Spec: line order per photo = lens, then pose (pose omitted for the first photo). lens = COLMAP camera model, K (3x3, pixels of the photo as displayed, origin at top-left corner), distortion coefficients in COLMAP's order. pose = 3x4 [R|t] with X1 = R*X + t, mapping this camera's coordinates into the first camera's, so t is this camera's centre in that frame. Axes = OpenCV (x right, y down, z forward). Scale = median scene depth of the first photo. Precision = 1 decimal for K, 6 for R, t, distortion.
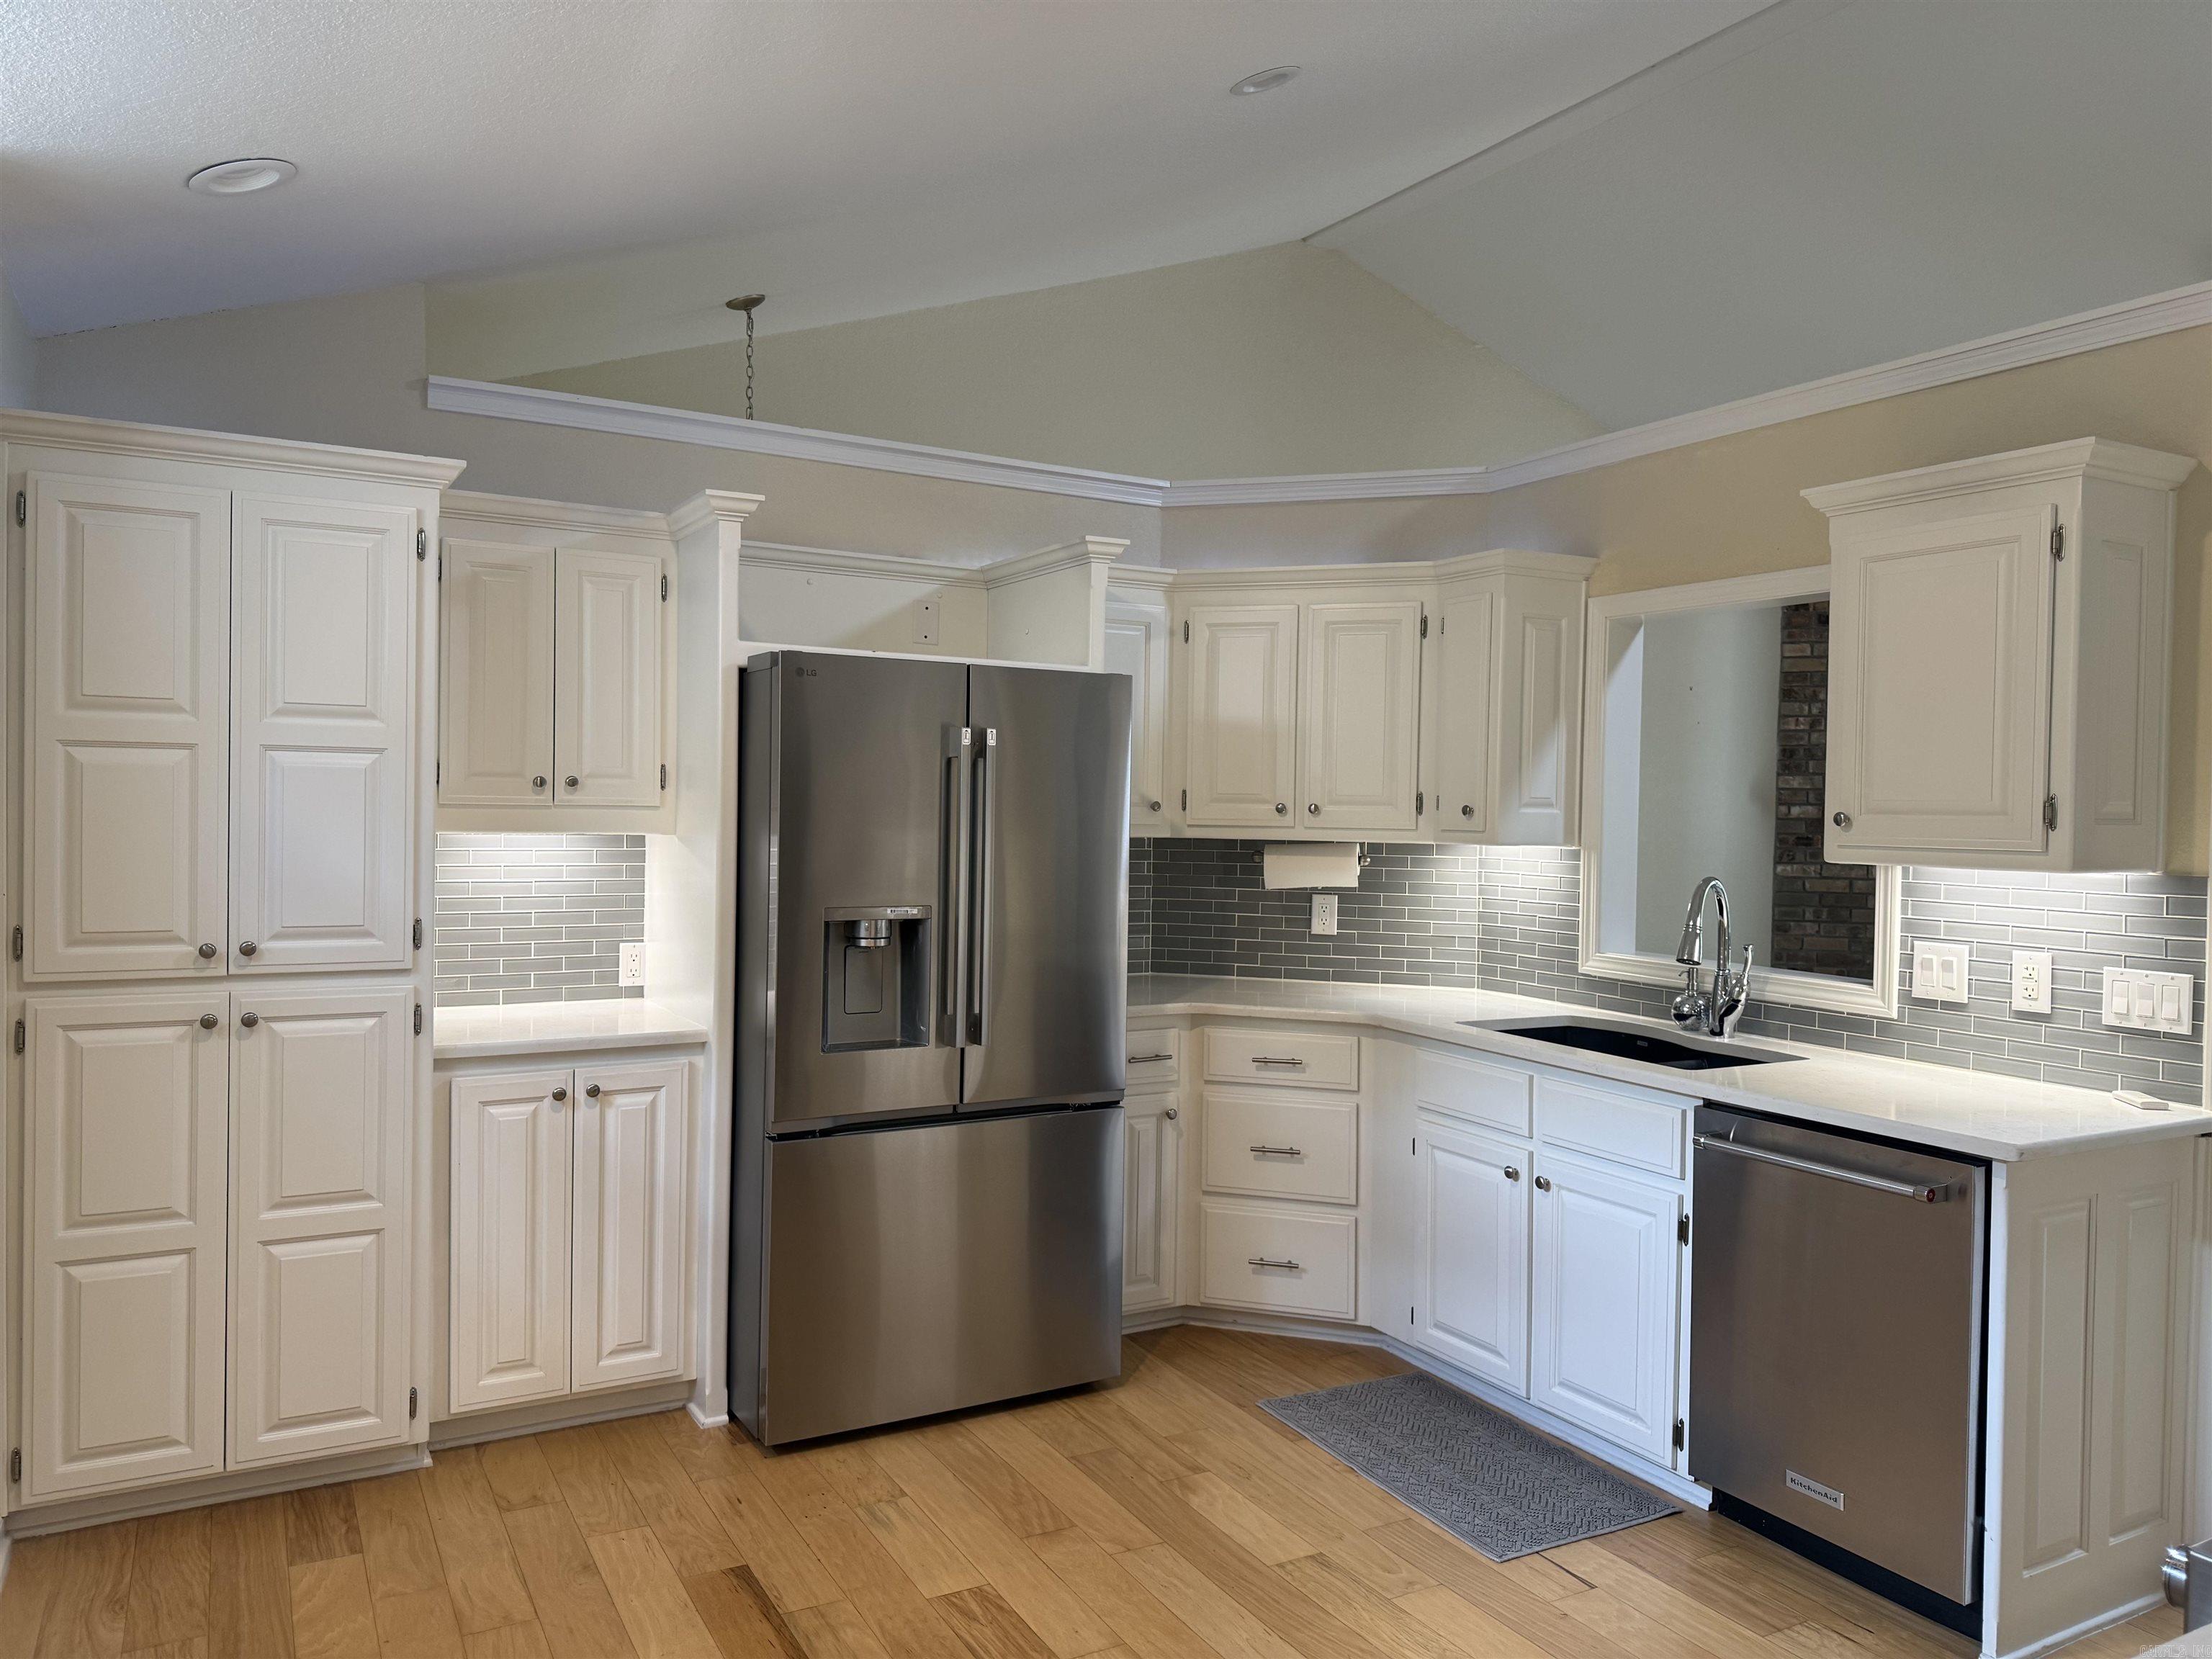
lens RADIAL K [[1574.9, 0, 1110.5], [0, 1574.9, 822.2], [0, 0, 1]] dist [0.064345, -0.070529]
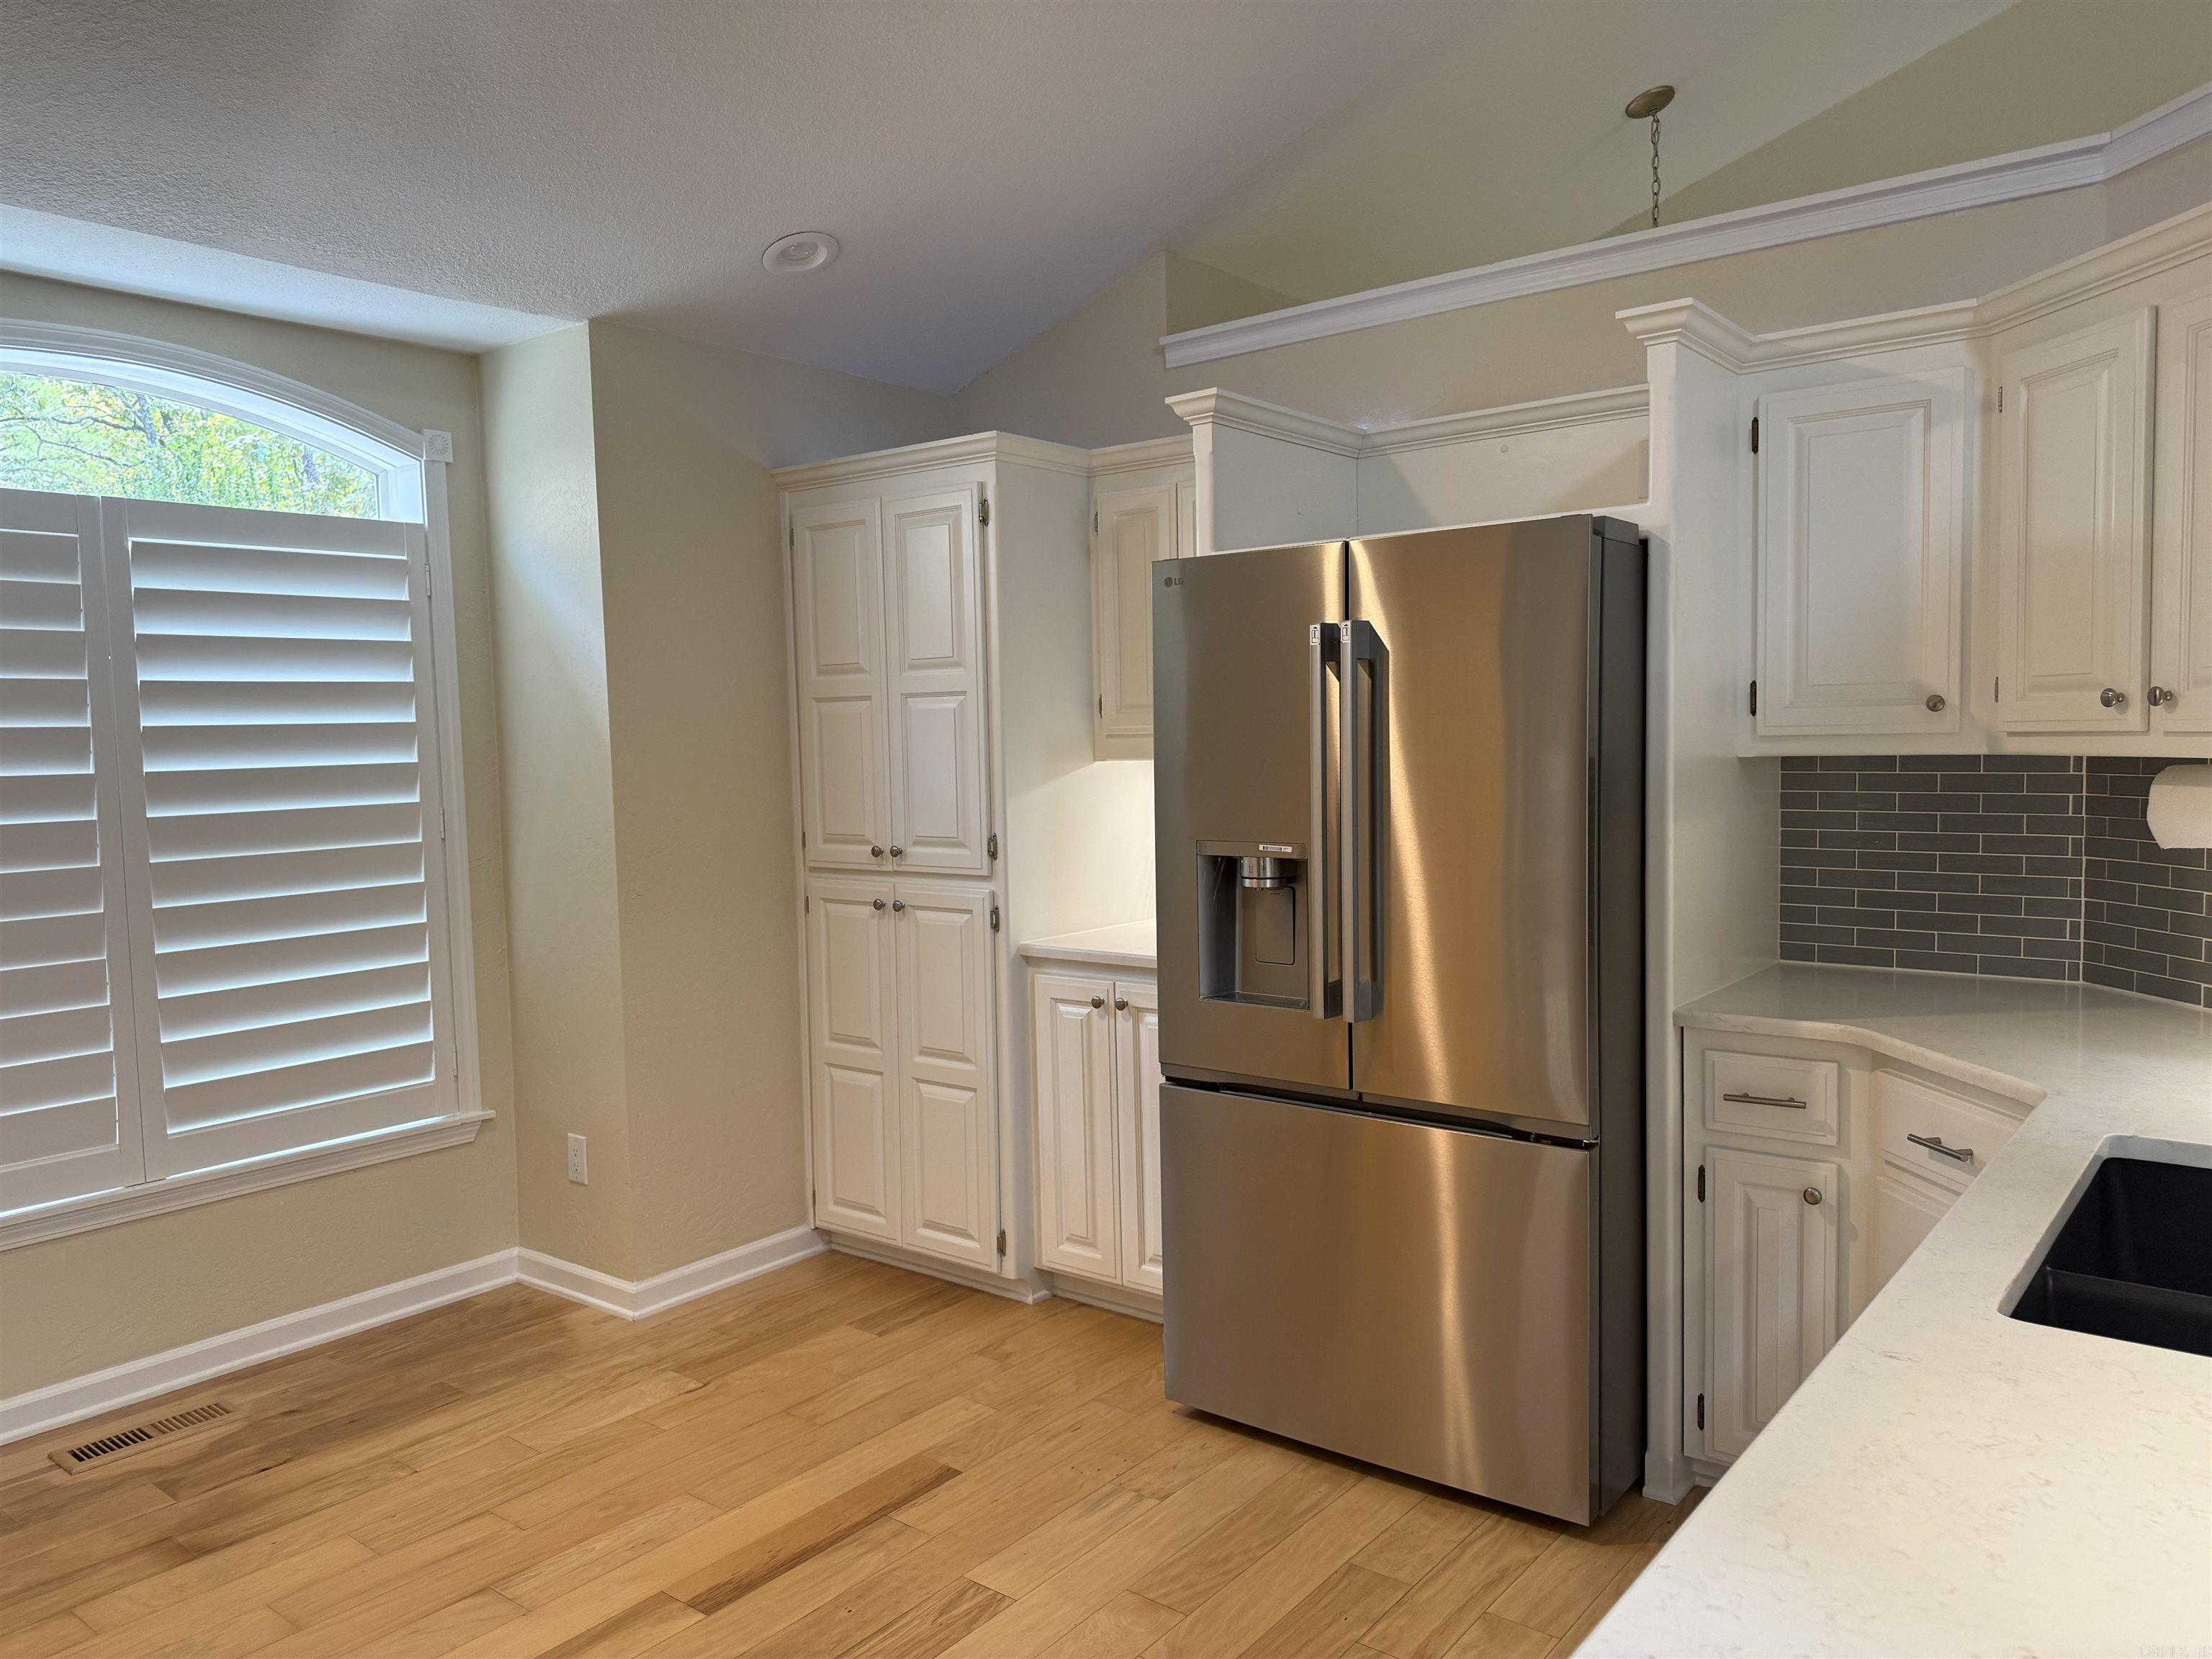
lens RADIAL K [[1574.9, 0, 1094.9], [0, 1574.9, 824.1], [0, 0, 1]] dist [0.064345, -0.070529]
pose [[0.357964, 0.030328, -0.933243, 0.669755], [0.017642, 0.999074, 0.039234, 0.008888], [0.933569, -0.030508, 0.357097, 0.651964]]
